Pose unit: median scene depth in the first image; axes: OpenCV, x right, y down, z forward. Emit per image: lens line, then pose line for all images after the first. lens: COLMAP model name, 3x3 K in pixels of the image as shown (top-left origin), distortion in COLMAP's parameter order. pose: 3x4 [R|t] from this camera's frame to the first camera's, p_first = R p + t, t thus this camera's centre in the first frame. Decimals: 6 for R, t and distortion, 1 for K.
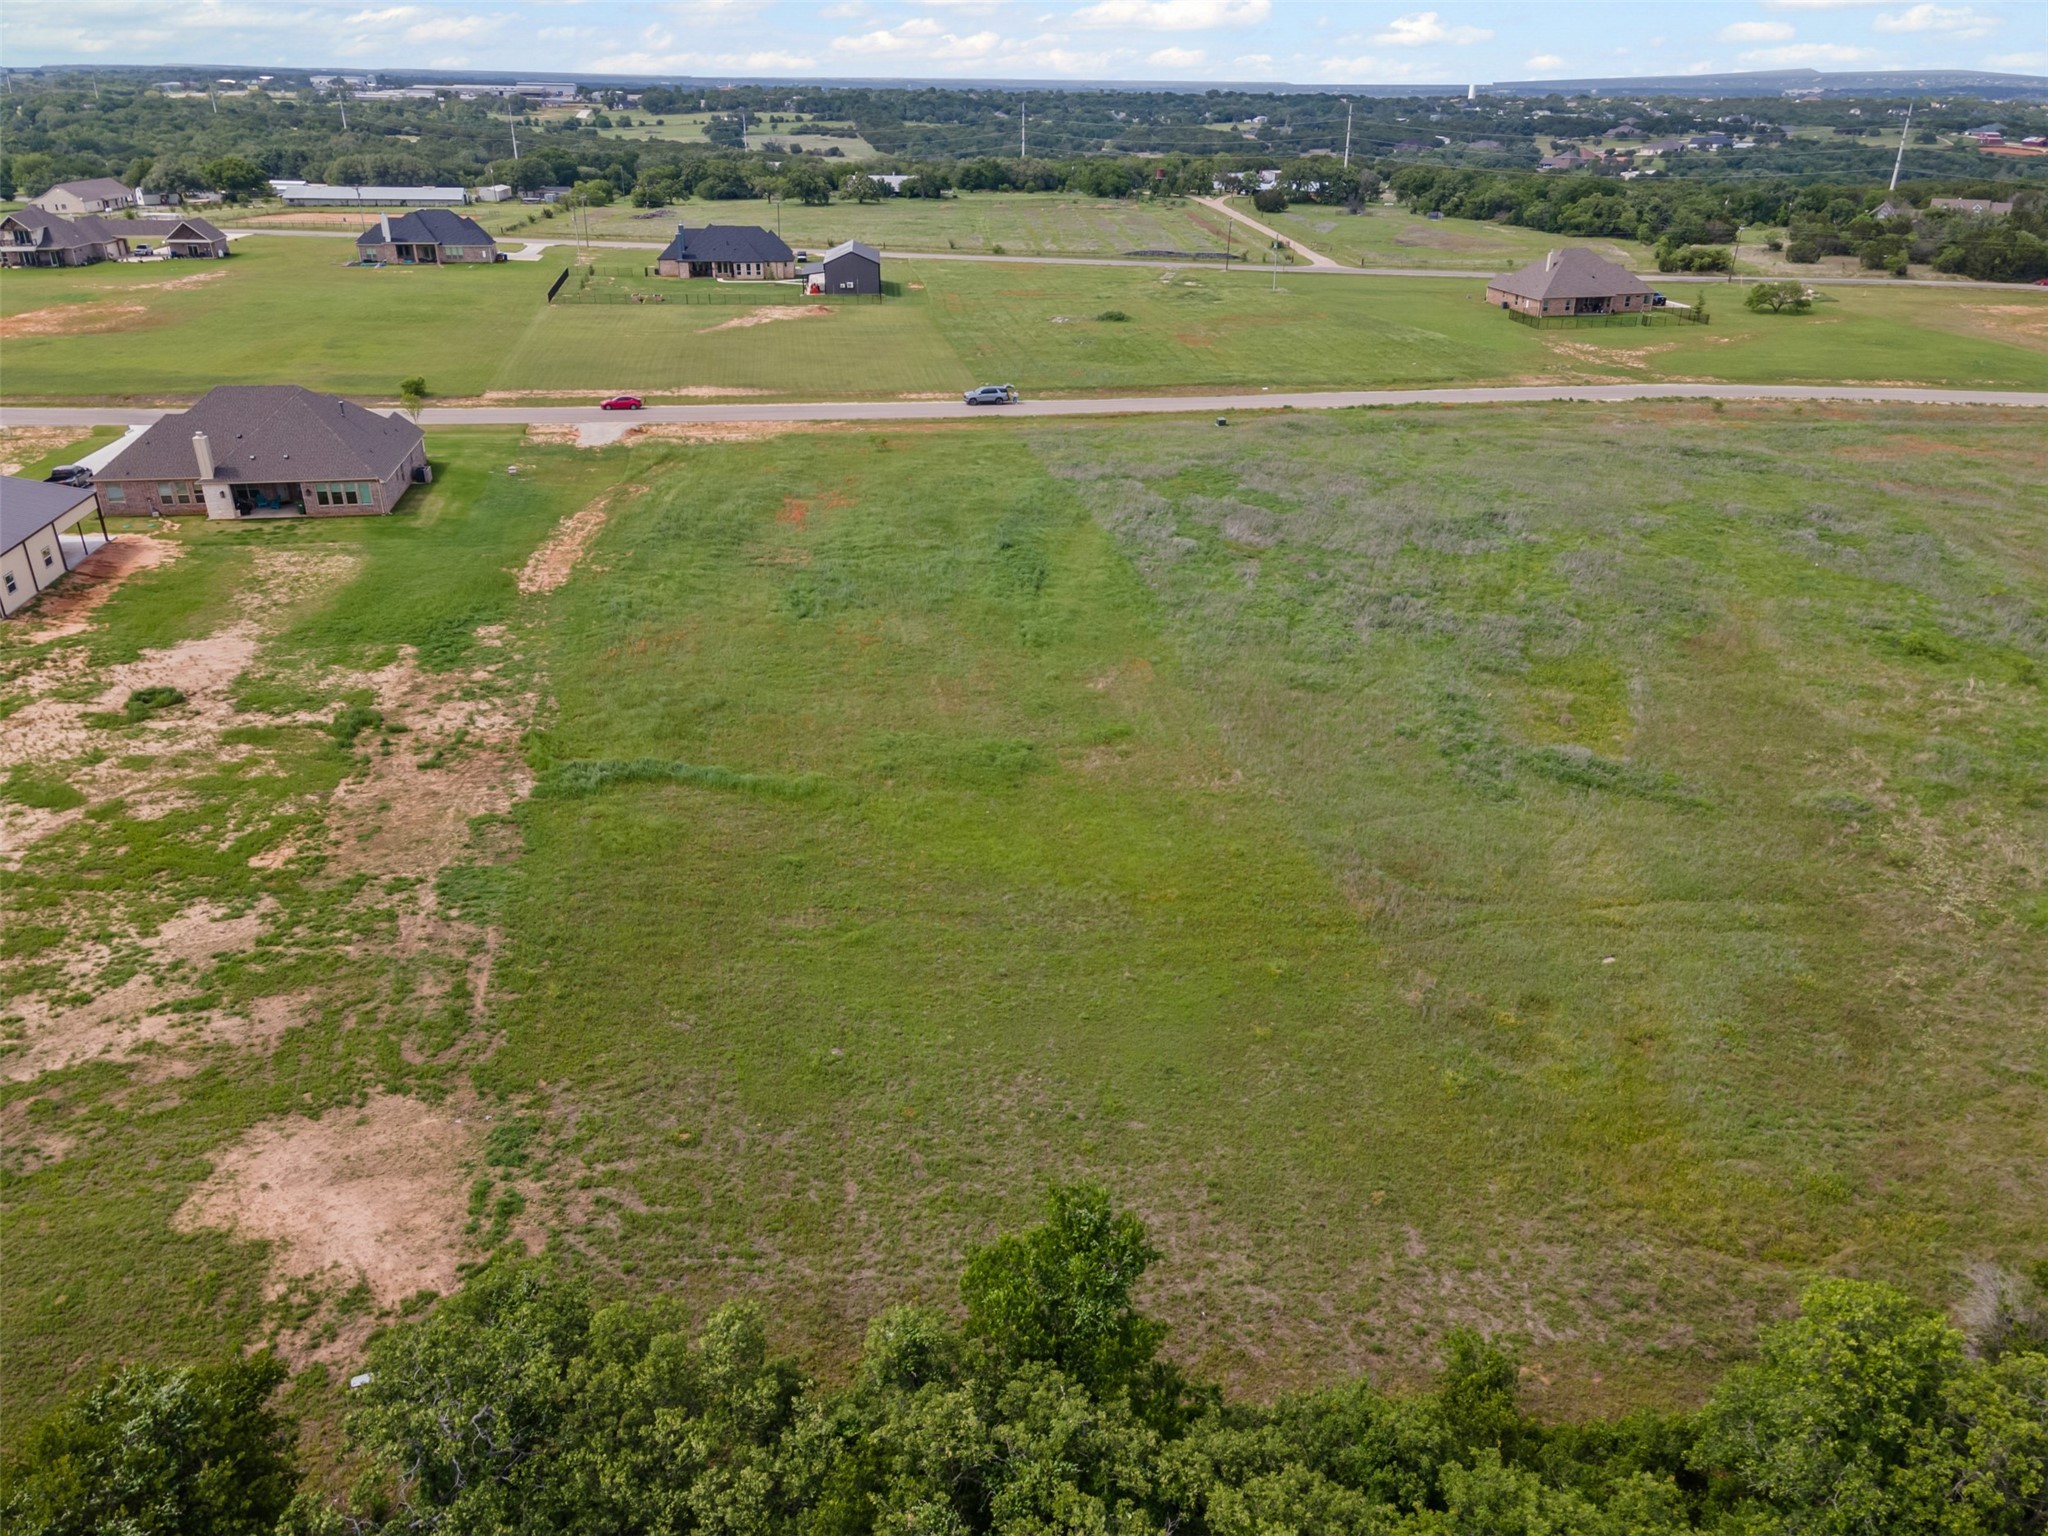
lens RADIAL K [[1490.8, 0, 1024.0], [0, 1490.8, 768.0], [0, 0, 1]] dist [0.056828, 0.006177]
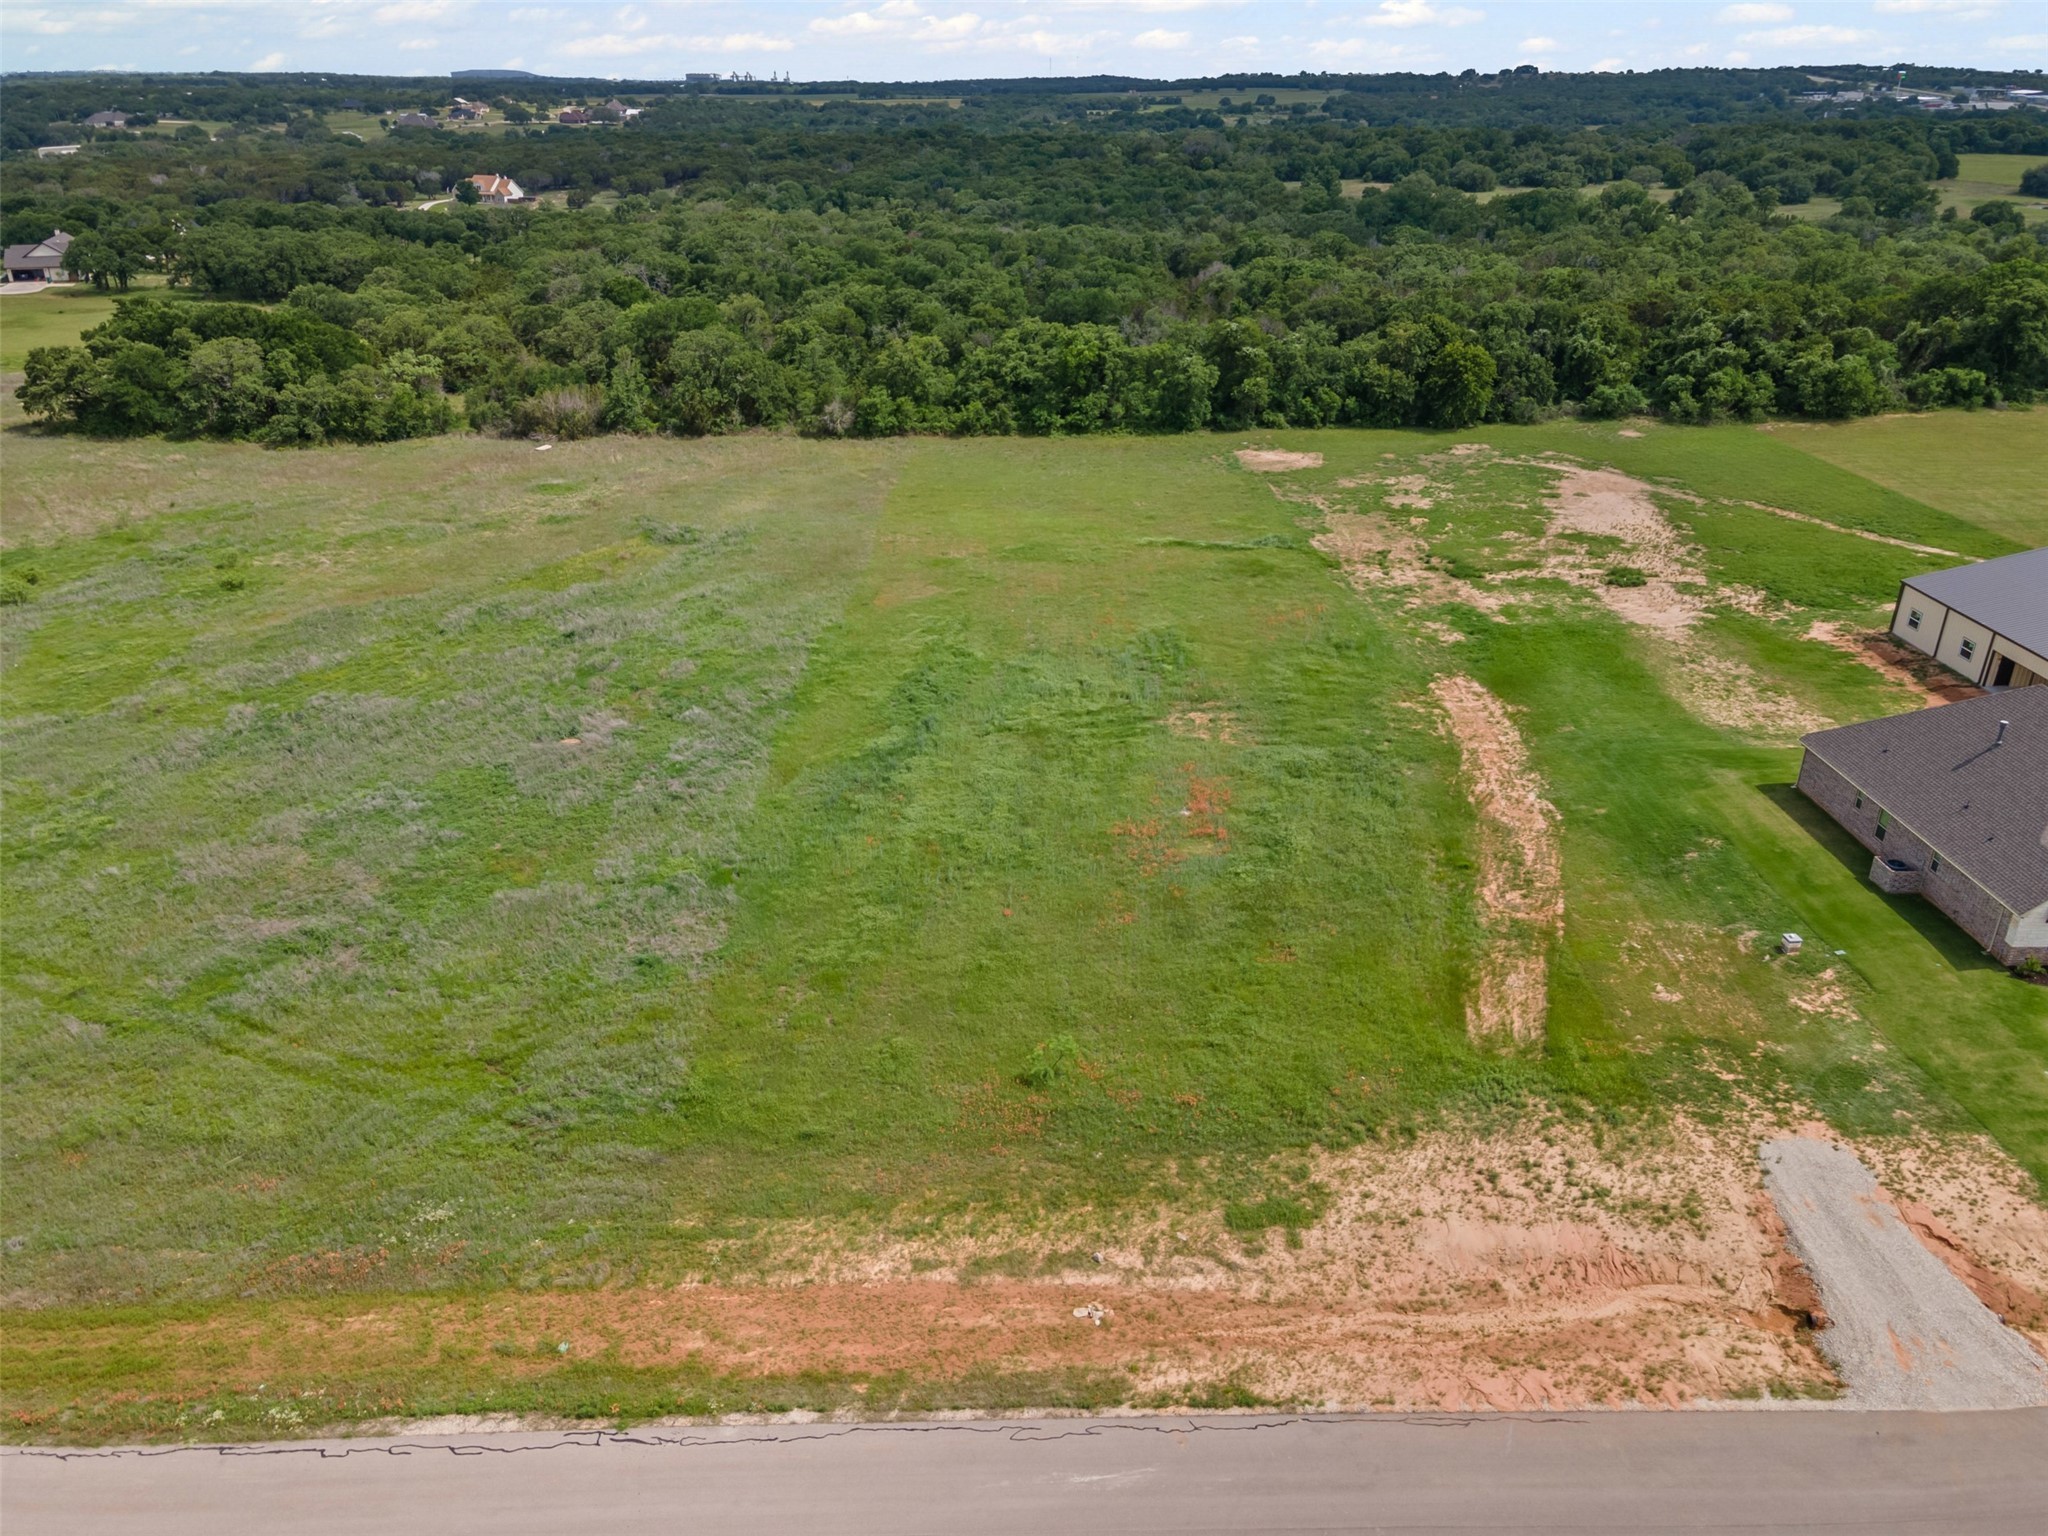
lens RADIAL K [[1494.6, 0, 1038.0], [0, 1494.6, 771.4], [0, 0, 1]] dist [0.037442, 0.009620]
pose [[-0.987864, -0.074213, 0.136441, -0.223525], [0.055974, 0.649328, 0.758446, -0.886570], [-0.144882, 0.756879, -0.637294, 1.856378]]
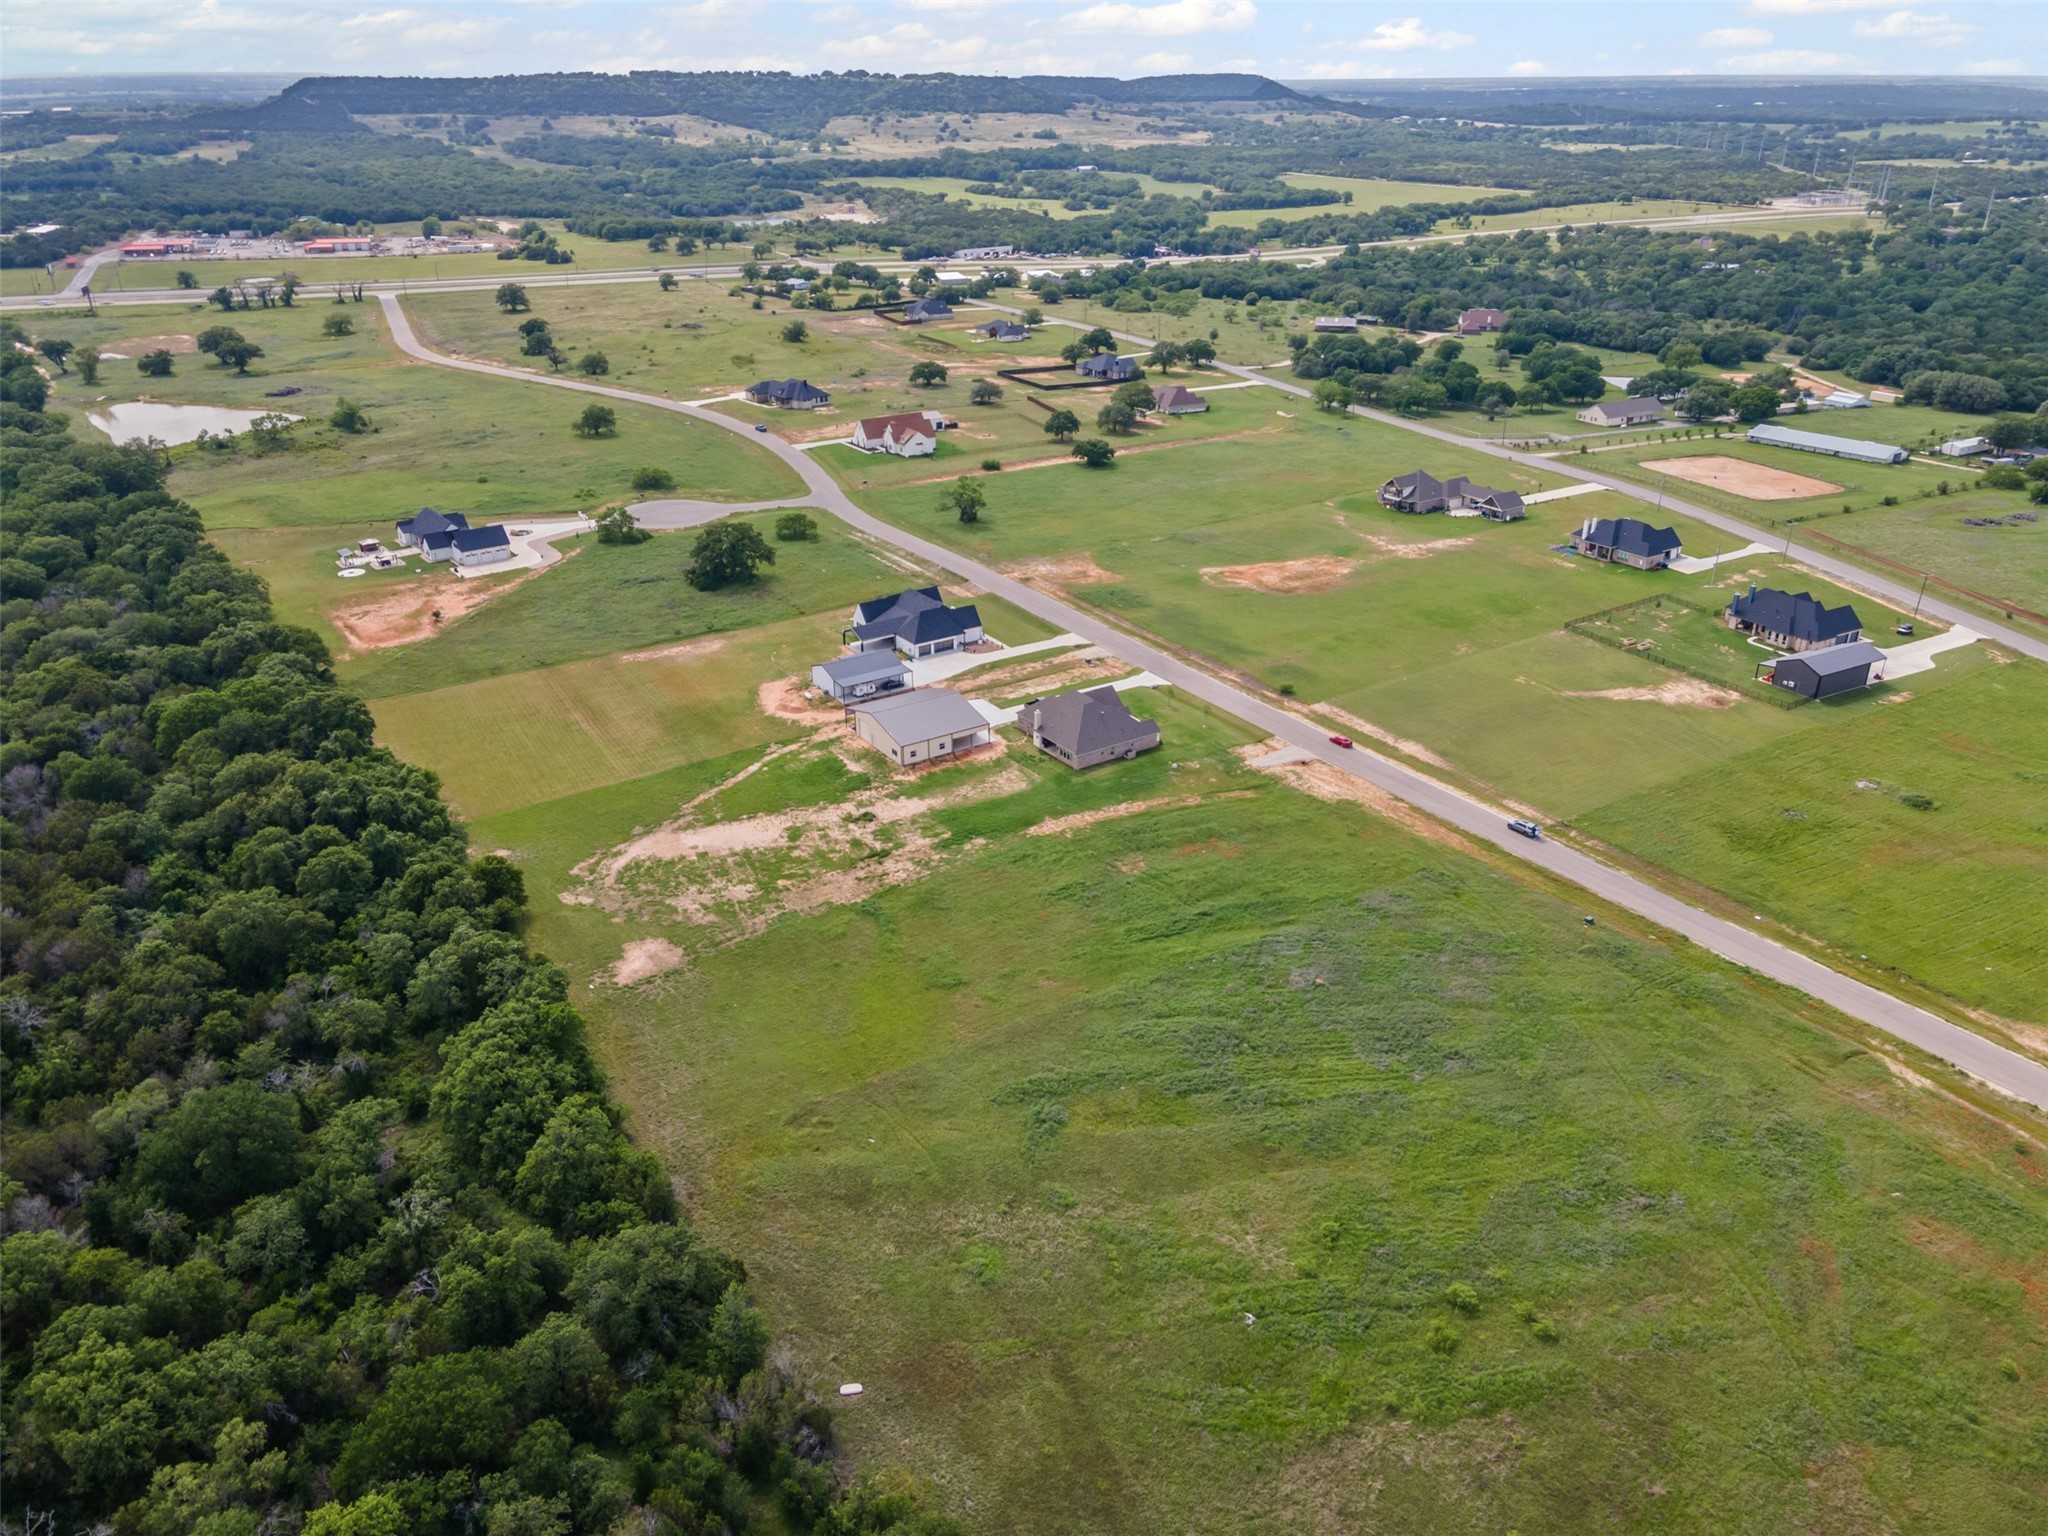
lens RADIAL K [[1490.8, 0, 1024.0], [0, 1490.8, 768.0], [0, 0, 1]] dist [0.056828, 0.006177]
pose [[0.405679, 0.378775, -0.831838, 1.638794], [-0.380216, 0.897545, 0.223267, -0.771788], [0.831180, 0.225703, 0.508131, -0.169597]]
